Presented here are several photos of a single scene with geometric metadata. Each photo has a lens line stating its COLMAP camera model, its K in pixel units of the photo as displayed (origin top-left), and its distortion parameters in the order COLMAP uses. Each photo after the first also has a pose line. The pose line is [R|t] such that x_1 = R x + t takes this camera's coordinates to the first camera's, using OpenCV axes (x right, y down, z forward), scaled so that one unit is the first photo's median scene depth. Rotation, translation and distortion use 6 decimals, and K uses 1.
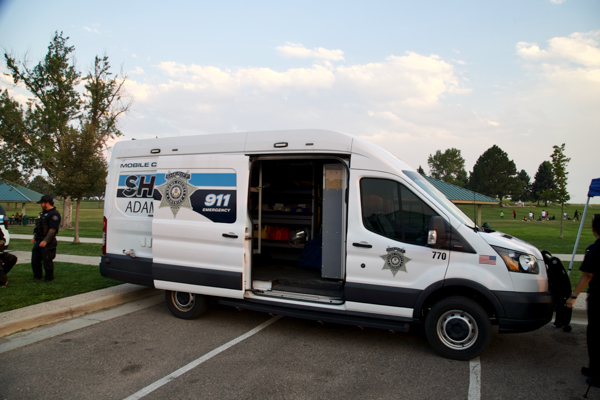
lens RADIAL K [[416.2, 0, 300.6], [0, 416.2, 196.1], [0, 0, 1]] dist [-0.071934, 0.026698]
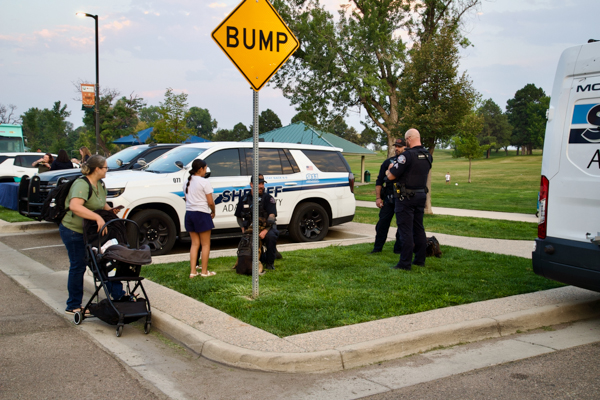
lens RADIAL K [[667.4, 0, 302.4], [0, 667.4, 199.1], [0, 0, 1]] dist [0.046739, 0.000000]
pose [[0.813355, 0.029836, -0.581003, -0.192633], [0.020183, 0.996636, 0.079434, -0.001609], [0.581418, -0.076335, 0.810016, -0.006651]]
